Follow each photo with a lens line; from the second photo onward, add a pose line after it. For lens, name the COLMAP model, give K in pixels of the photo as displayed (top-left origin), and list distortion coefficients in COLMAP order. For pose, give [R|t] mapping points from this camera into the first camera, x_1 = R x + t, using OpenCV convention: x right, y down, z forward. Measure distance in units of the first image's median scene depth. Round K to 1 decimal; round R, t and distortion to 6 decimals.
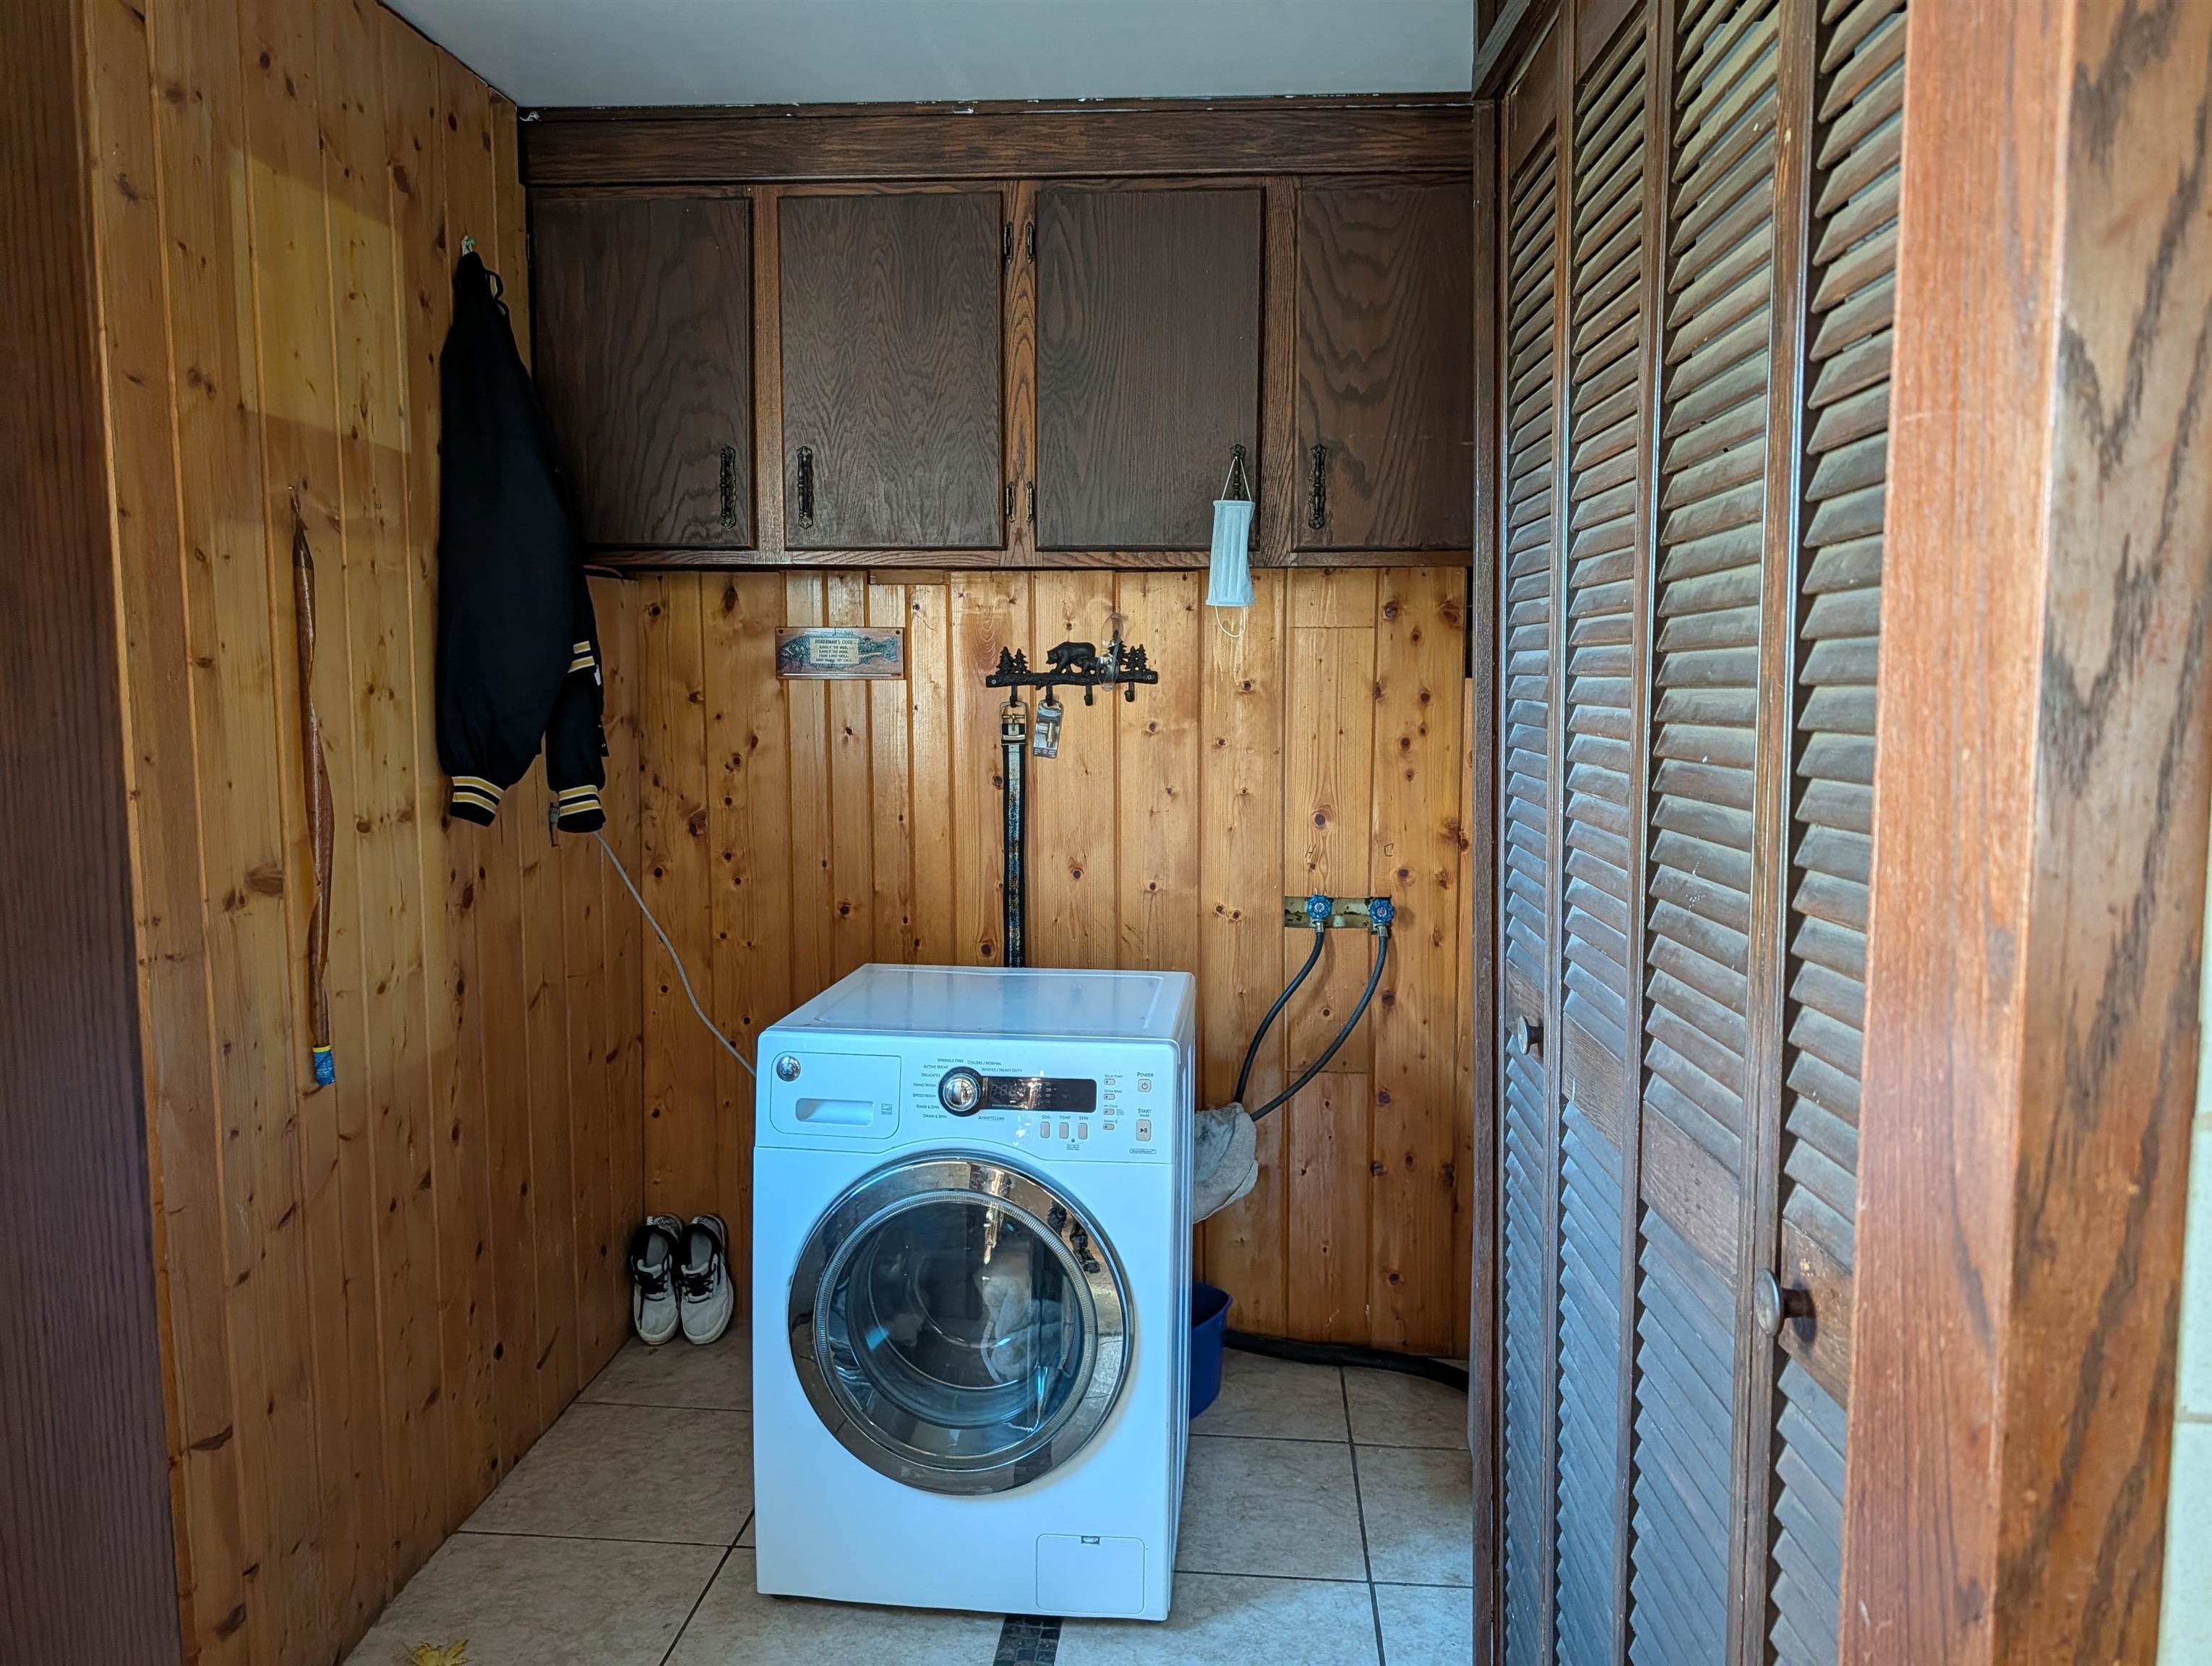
lens RADIAL K [[1560.2, 0, 1104.8], [0, 1560.2, 826.4], [0, 0, 1]] dist [0.016130, -0.004815]
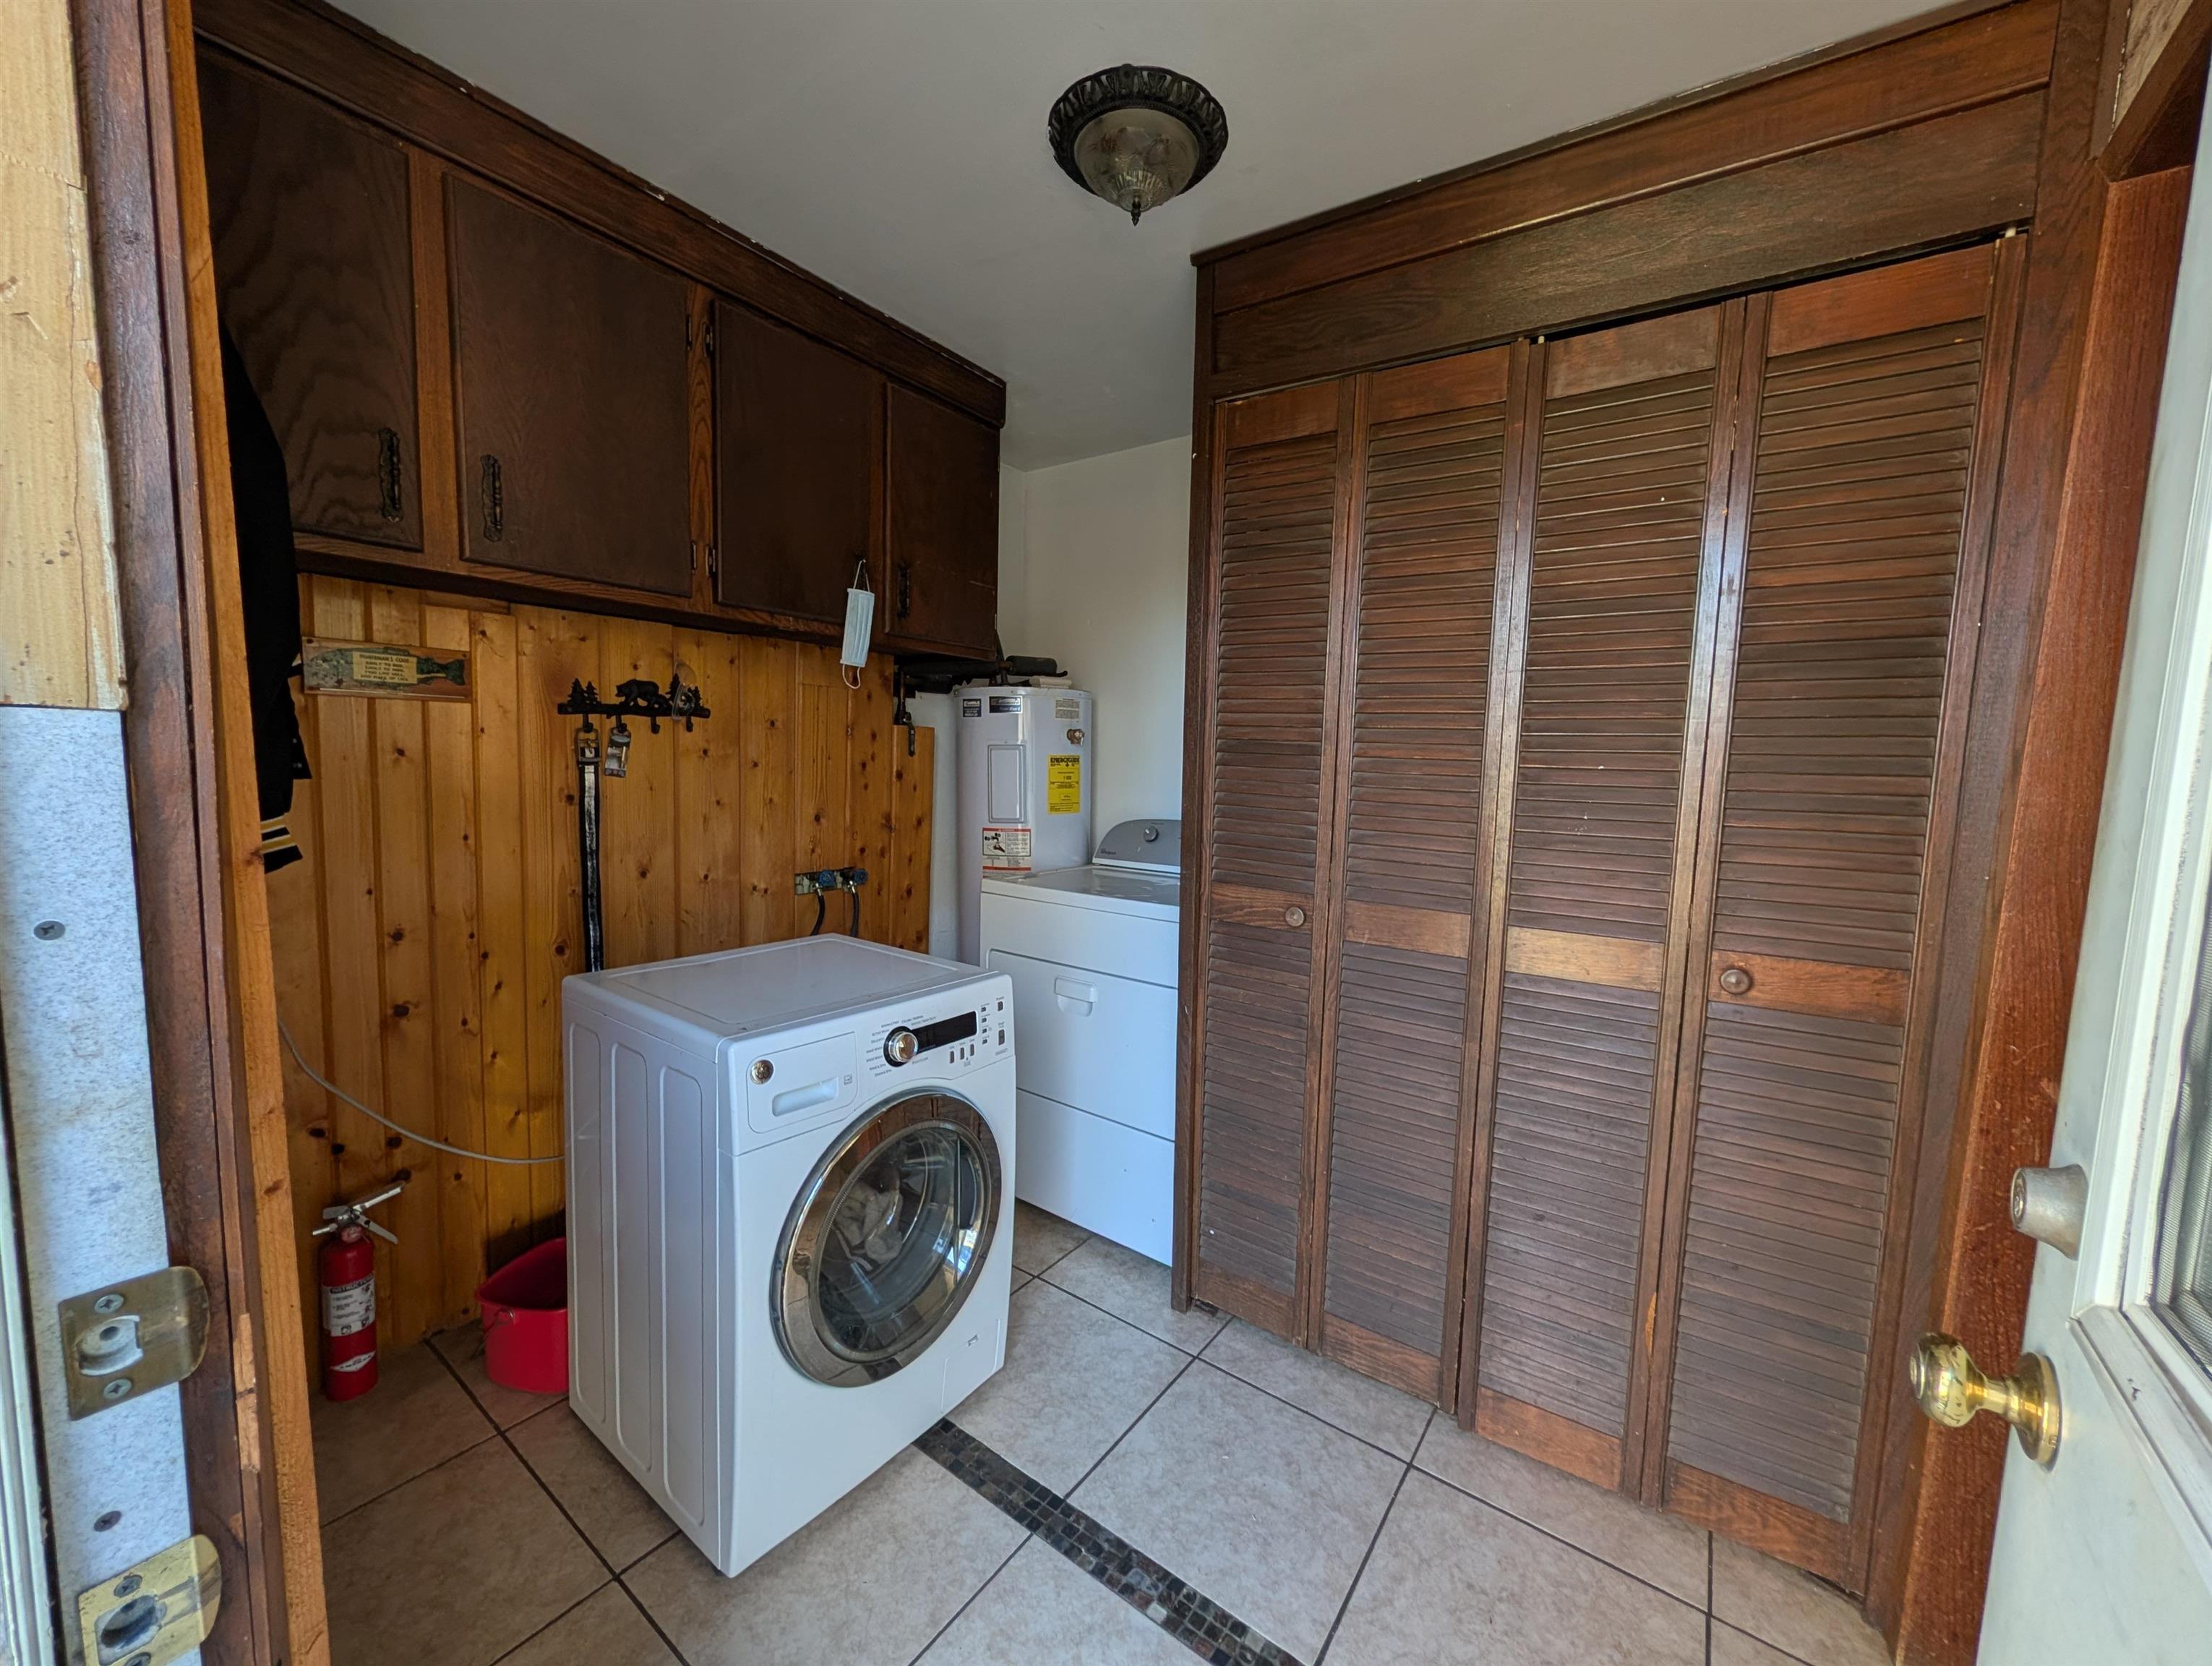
lens RADIAL K [[871.6, 0, 1103.4], [0, 871.6, 828.1], [0, 0, 1]] dist [0.001503, 0.000163]
pose [[0.508162, -0.061740, 0.859046, -0.421163], [0.046104, 0.997947, 0.044451, -0.018419], [-0.860027, 0.017017, 0.509965, 0.359149]]
